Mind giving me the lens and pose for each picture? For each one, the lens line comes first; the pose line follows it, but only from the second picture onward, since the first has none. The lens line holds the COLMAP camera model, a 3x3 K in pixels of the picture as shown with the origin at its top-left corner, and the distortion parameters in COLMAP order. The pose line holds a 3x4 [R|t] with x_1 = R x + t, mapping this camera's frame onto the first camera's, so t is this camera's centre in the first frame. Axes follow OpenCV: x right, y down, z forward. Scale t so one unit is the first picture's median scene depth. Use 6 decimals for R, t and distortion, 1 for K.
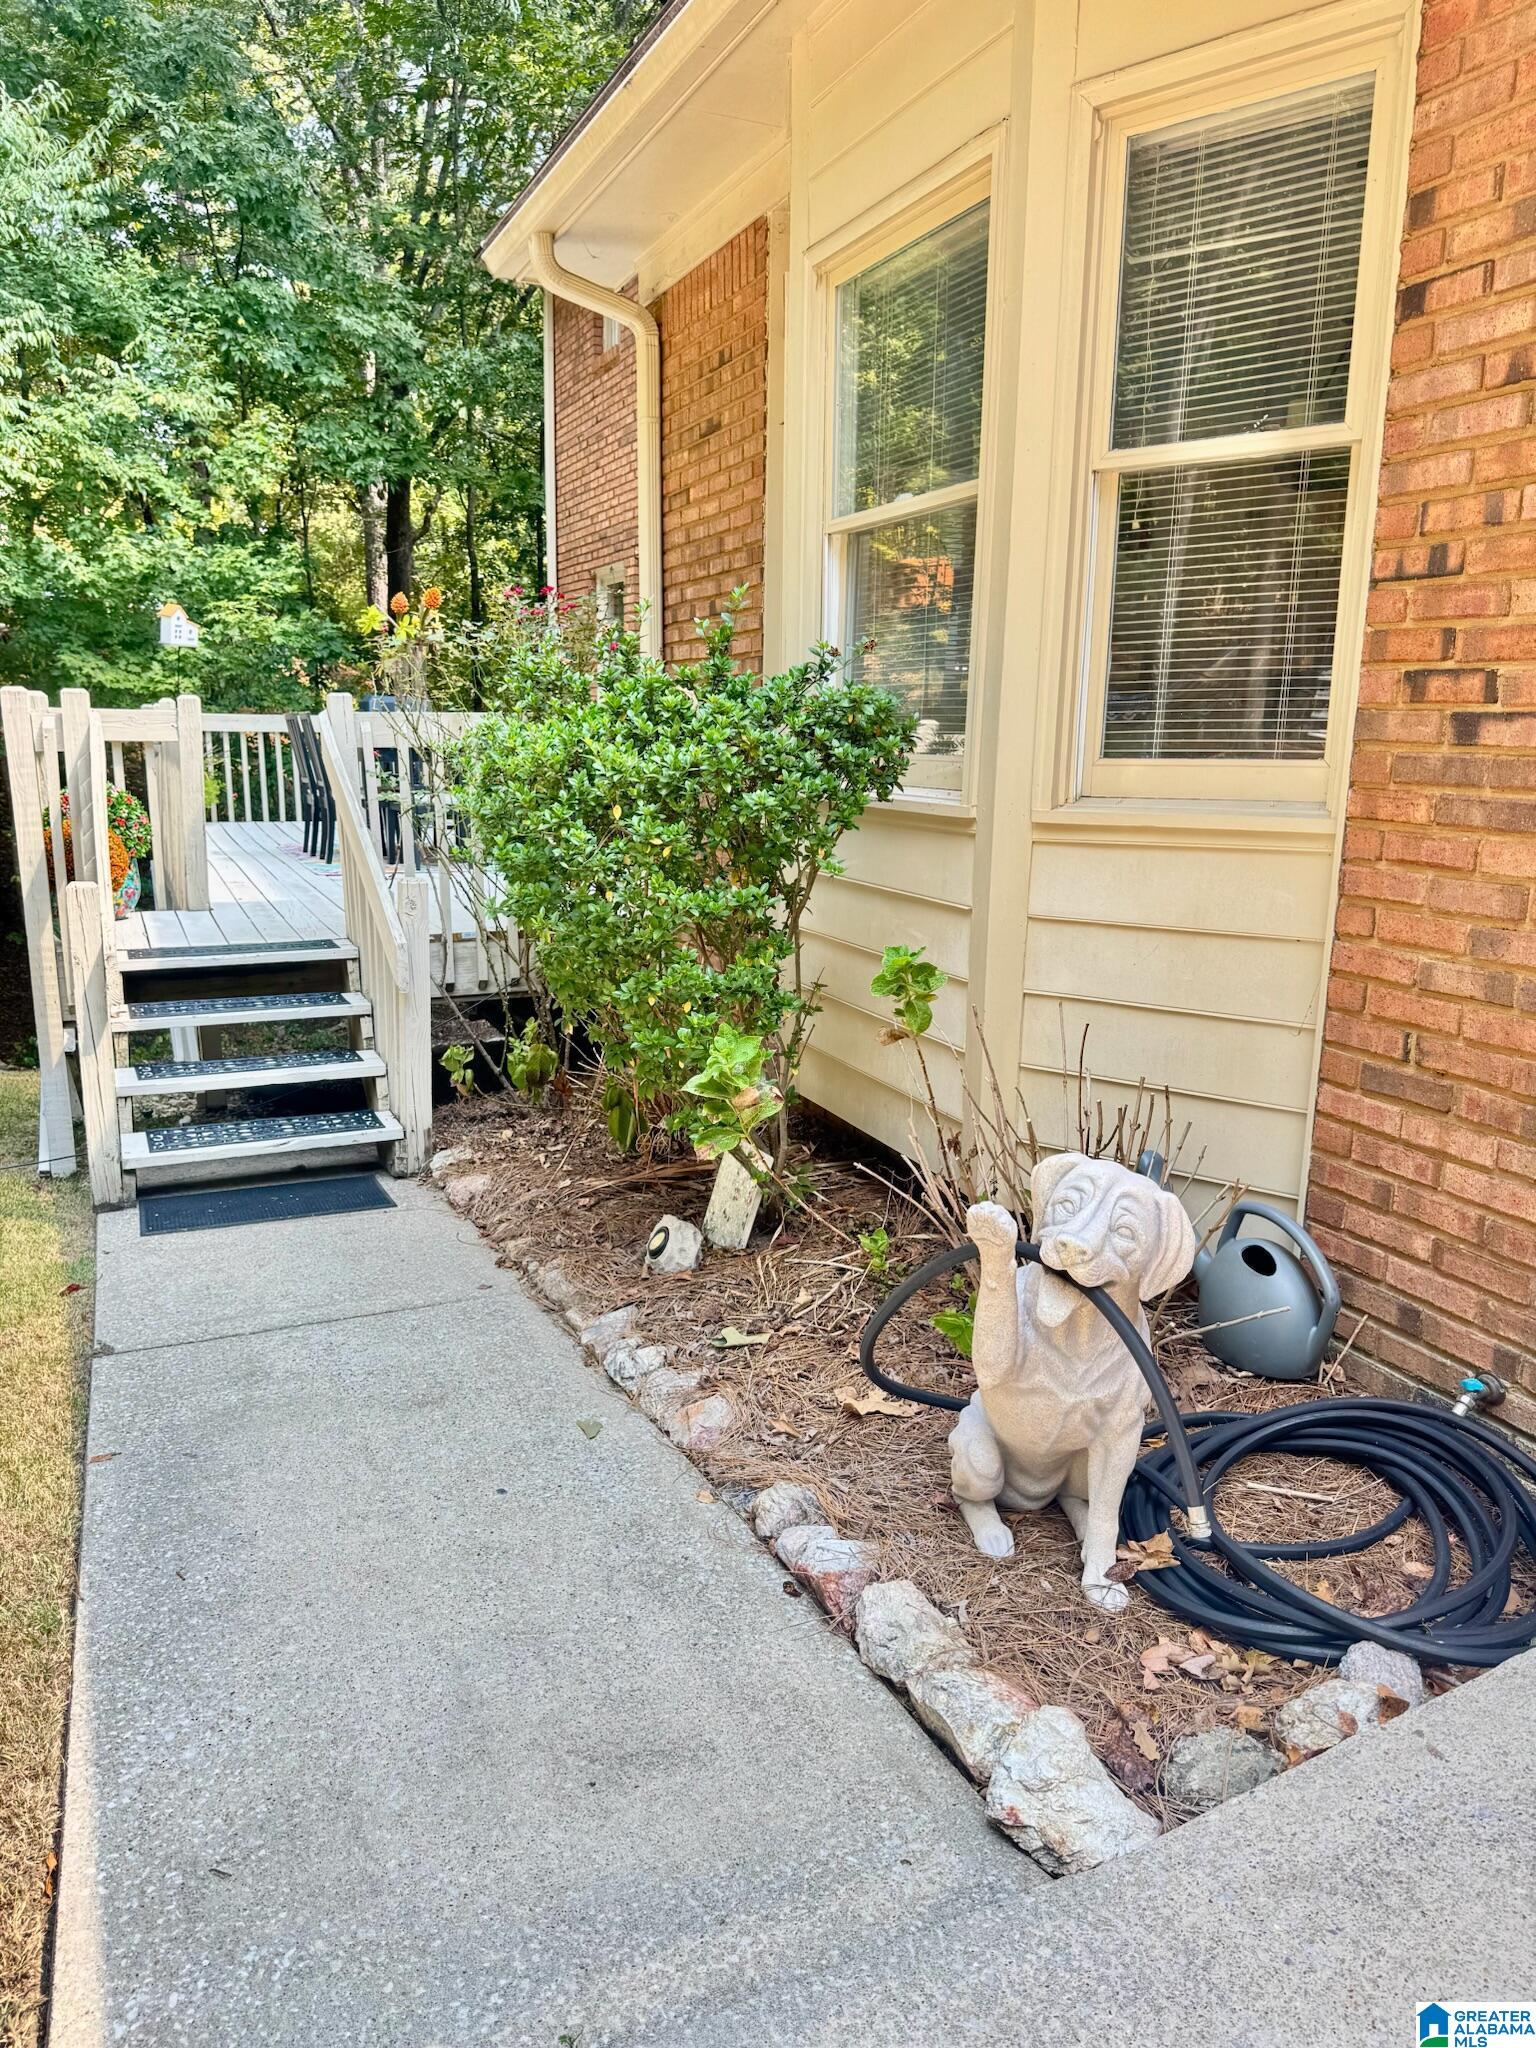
lens RADIAL K [[1481.3, 0, 768.0], [0, 1481.3, 1024.0], [0, 0, 1]] dist [0.008115, 0.005464]
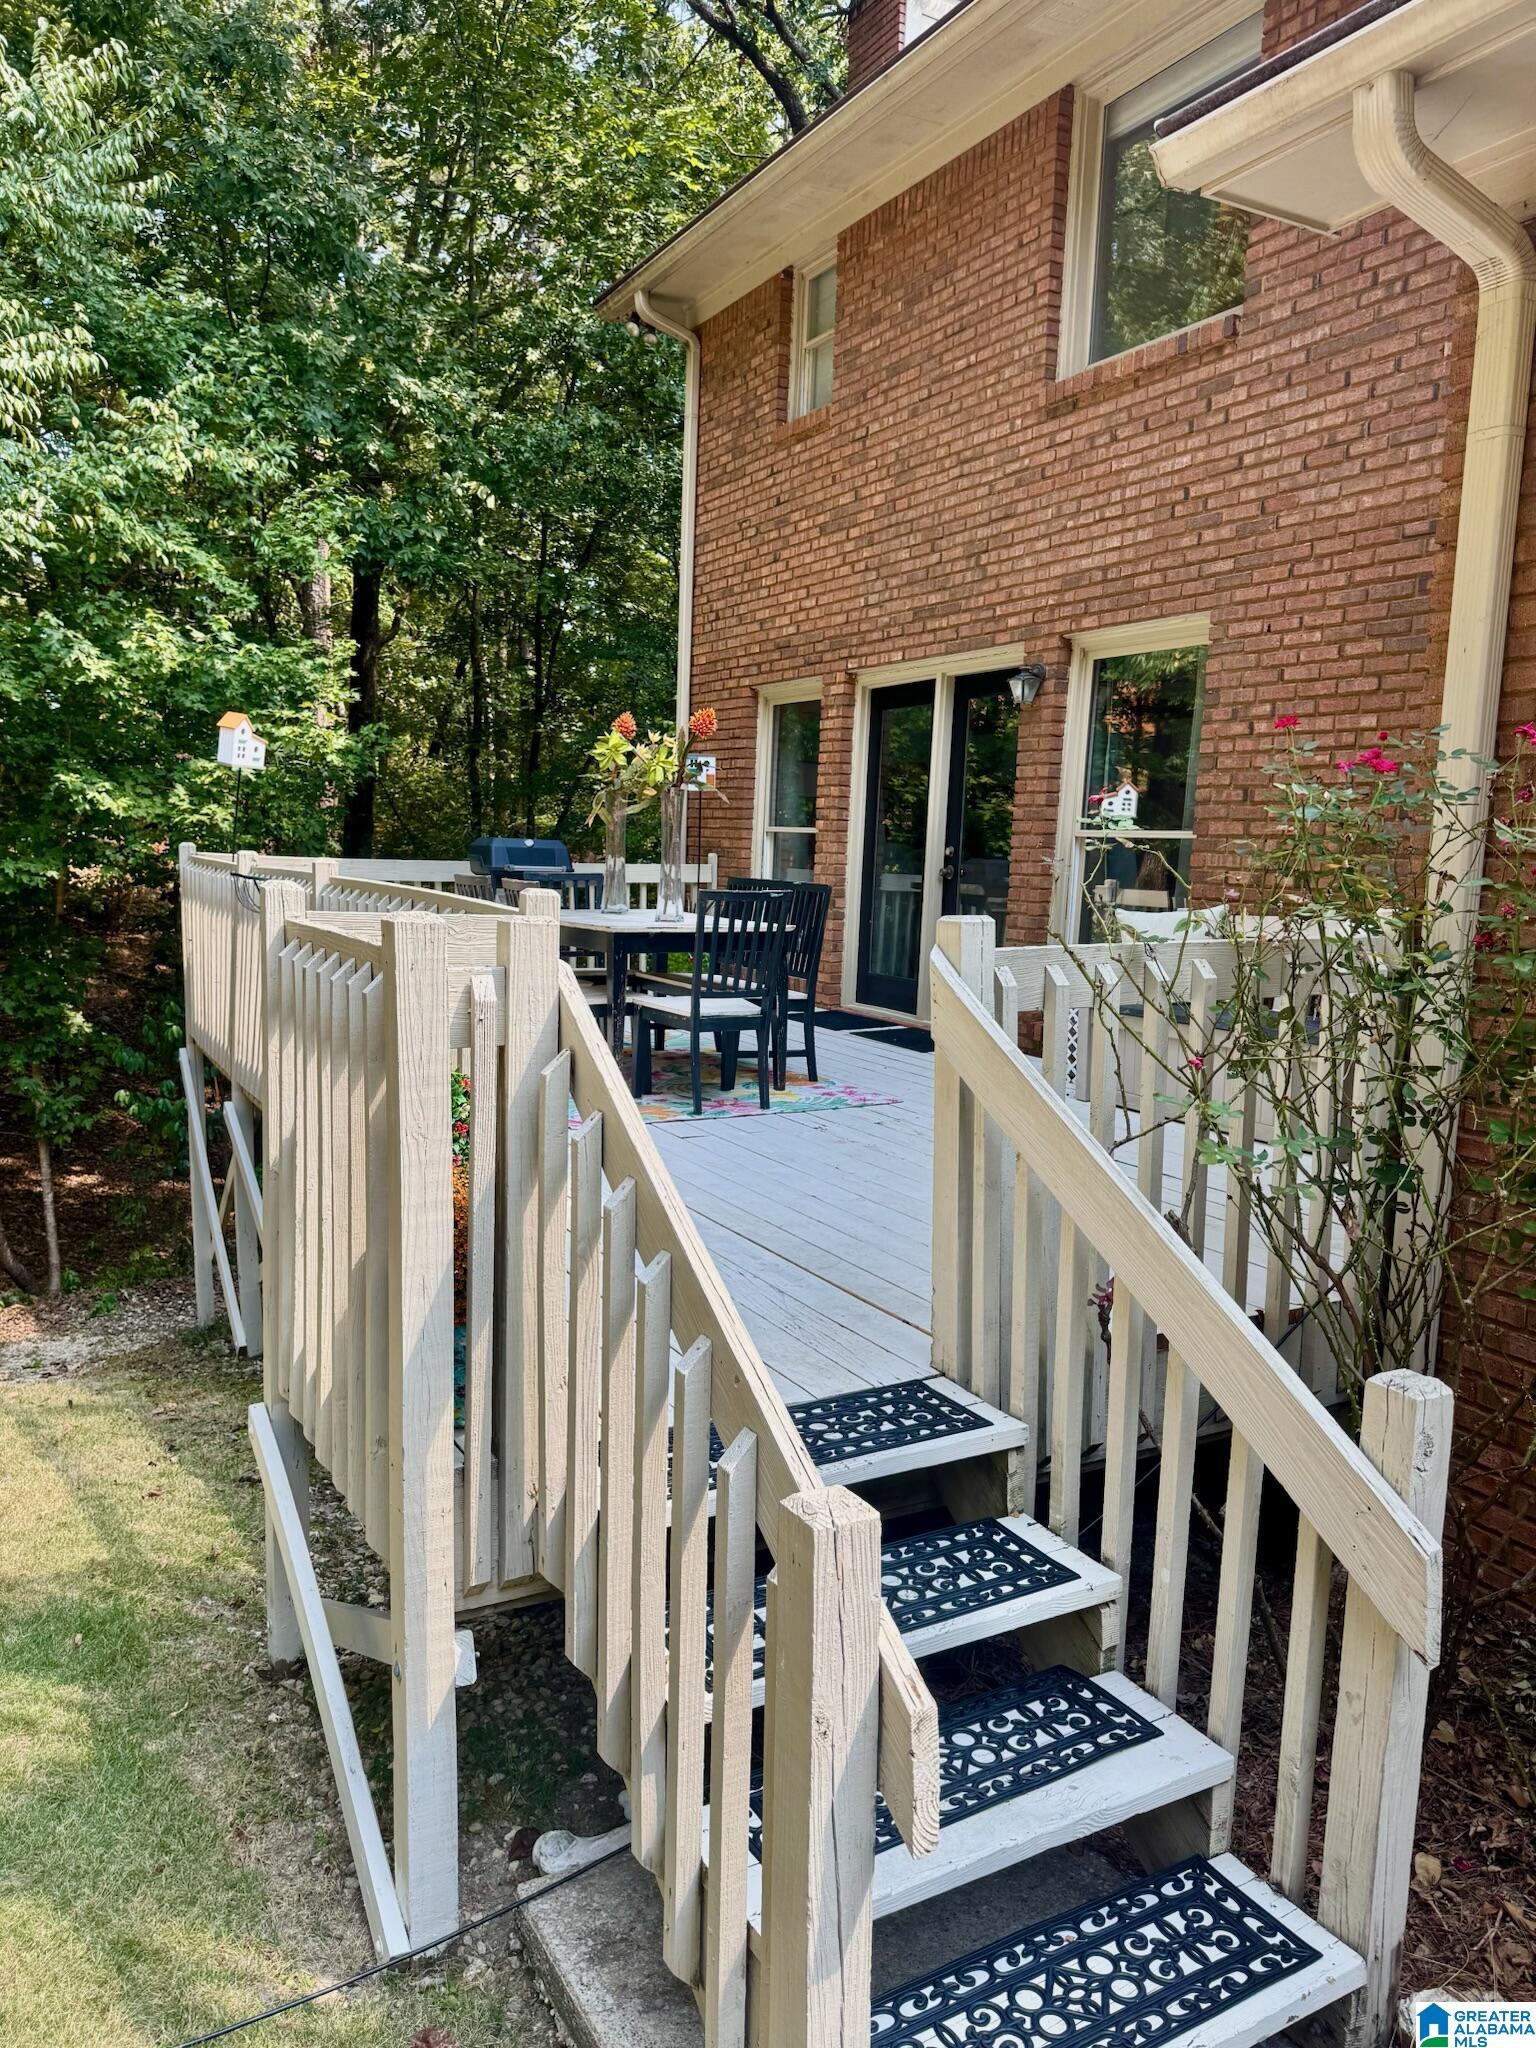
lens RADIAL K [[1471.1, 0, 768.0], [0, 1471.1, 1024.0], [0, 0, 1]] dist [0.024423, 0.001227]
pose [[0.996206, 0.010196, 0.086428, -0.427105], [-0.003684, 0.997164, -0.075167, -0.154473], [-0.086949, 0.074563, 0.993418, 0.534694]]
